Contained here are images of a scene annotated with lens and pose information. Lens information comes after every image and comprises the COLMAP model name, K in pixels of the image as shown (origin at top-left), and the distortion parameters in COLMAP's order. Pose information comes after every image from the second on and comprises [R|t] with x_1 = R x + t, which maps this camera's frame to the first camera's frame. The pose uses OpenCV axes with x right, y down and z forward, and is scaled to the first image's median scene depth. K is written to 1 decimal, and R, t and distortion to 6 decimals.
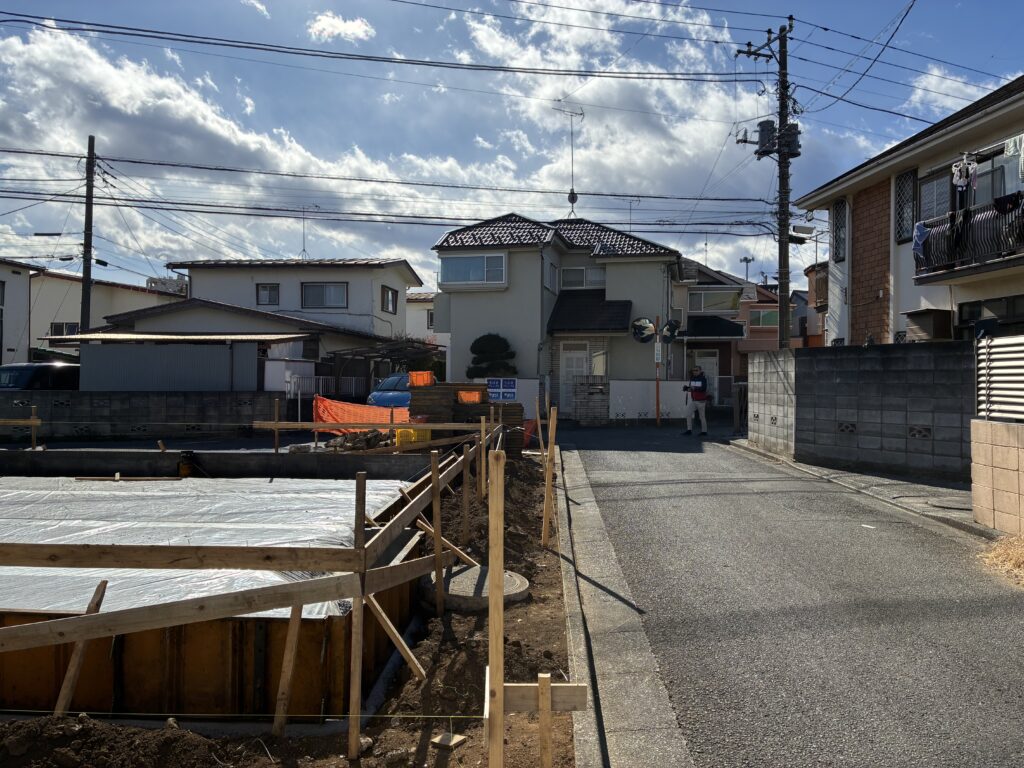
lens RADIAL K [[778.1, 0, 517.3], [0, 778.1, 386.2], [0, 0, 1]] dist [0.054773, -0.064502]
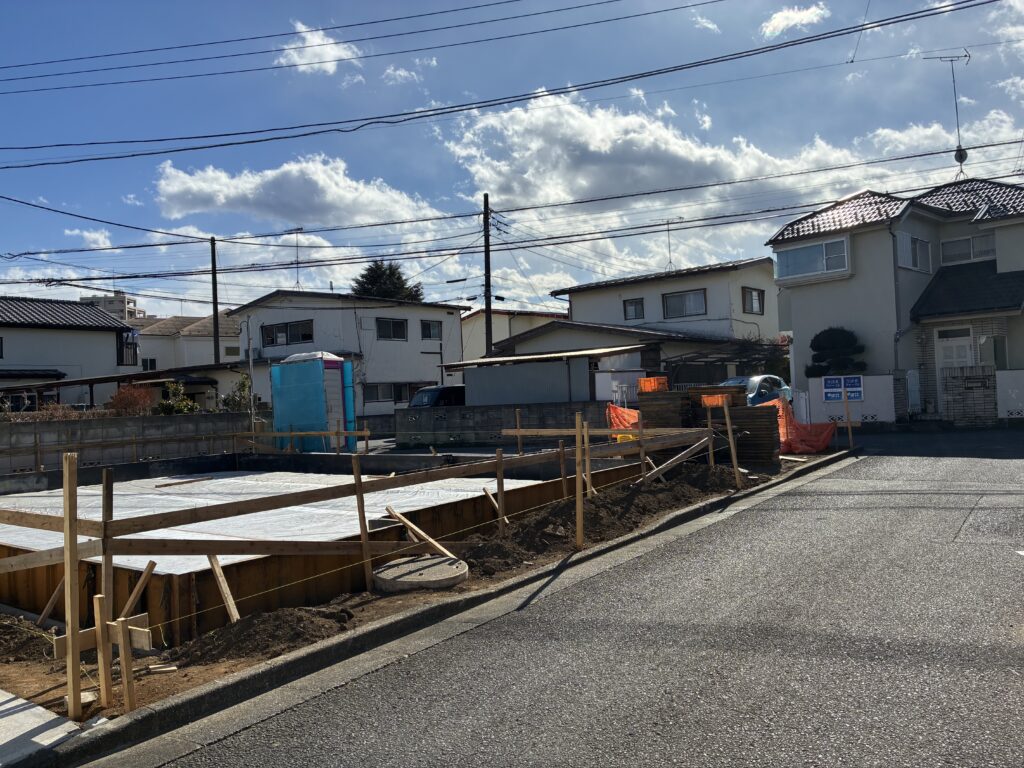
lens RADIAL K [[778.1, 0, 510.4], [0, 778.1, 386.1], [0, 0, 1]] dist [0.054773, -0.064502]
pose [[0.829544, -0.049315, -0.556259, 0.146255], [0.045006, 0.998757, -0.021428, 0.003096], [0.556624, -0.007260, 0.830733, 0.027168]]
